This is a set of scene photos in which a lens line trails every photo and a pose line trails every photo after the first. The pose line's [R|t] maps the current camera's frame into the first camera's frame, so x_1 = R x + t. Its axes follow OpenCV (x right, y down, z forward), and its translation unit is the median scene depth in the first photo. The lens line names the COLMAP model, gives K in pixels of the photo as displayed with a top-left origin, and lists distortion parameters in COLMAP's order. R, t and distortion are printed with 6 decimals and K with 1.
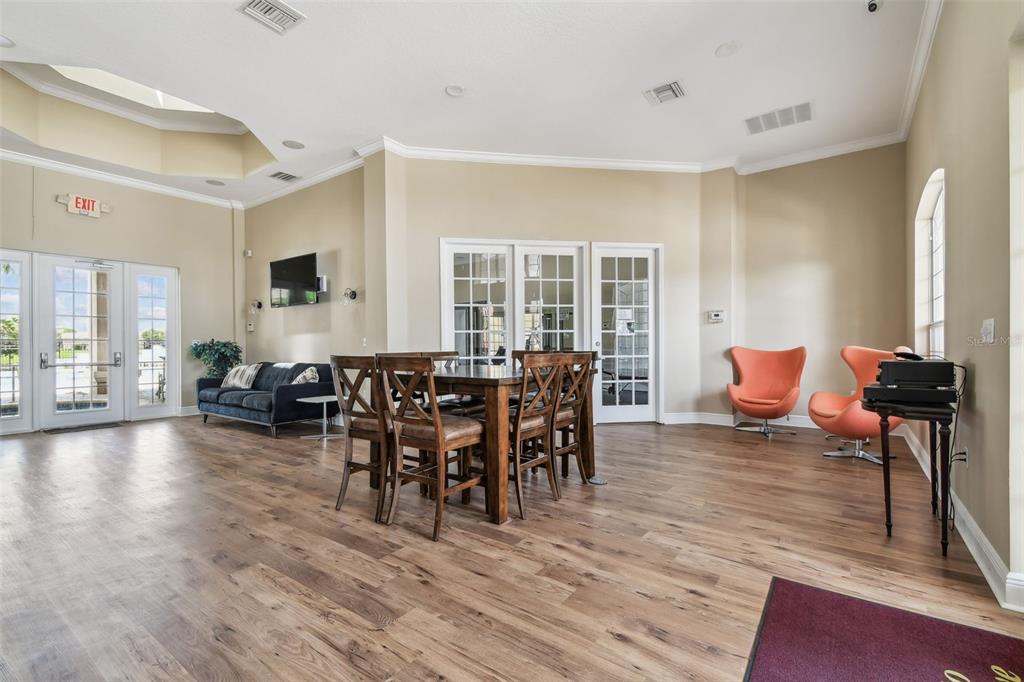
lens RADIAL K [[466.5, 0, 513.8], [0, 466.5, 339.4], [0, 0, 1]] dist [-0.001448, -0.000674]
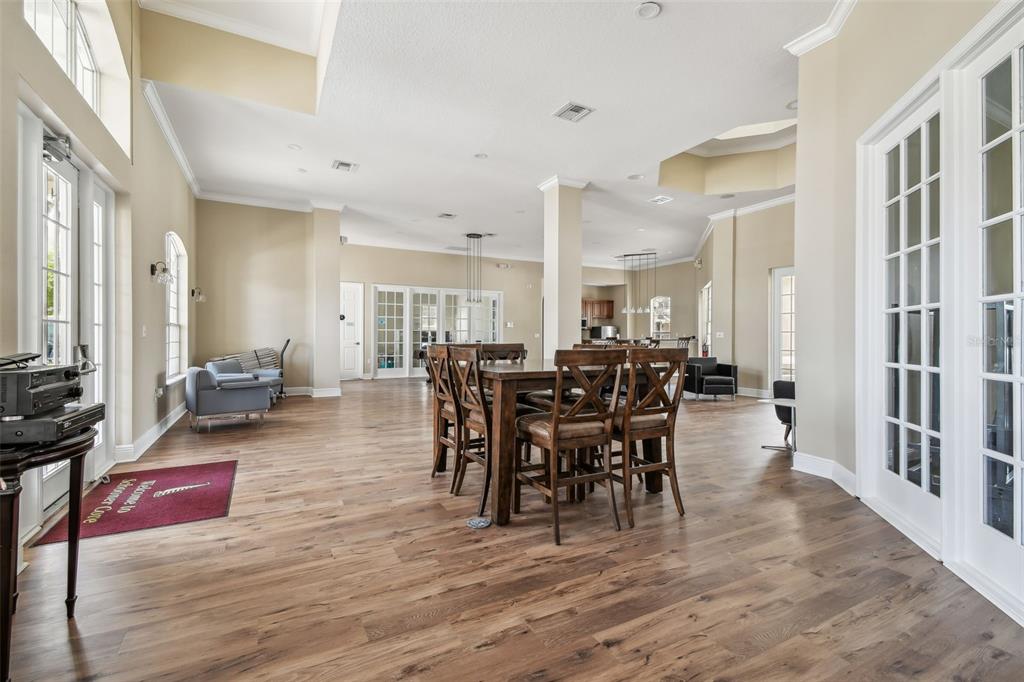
lens RADIAL K [[466.5, 0, 520.9], [0, 466.5, 337.9], [0, 0, 1]] dist [-0.001448, -0.000674]
pose [[-0.436694, 0.009876, -0.899556, 1.179142], [0.001242, 0.999945, 0.010376, -0.003021], [0.899609, 0.003414, -0.436683, 1.990192]]
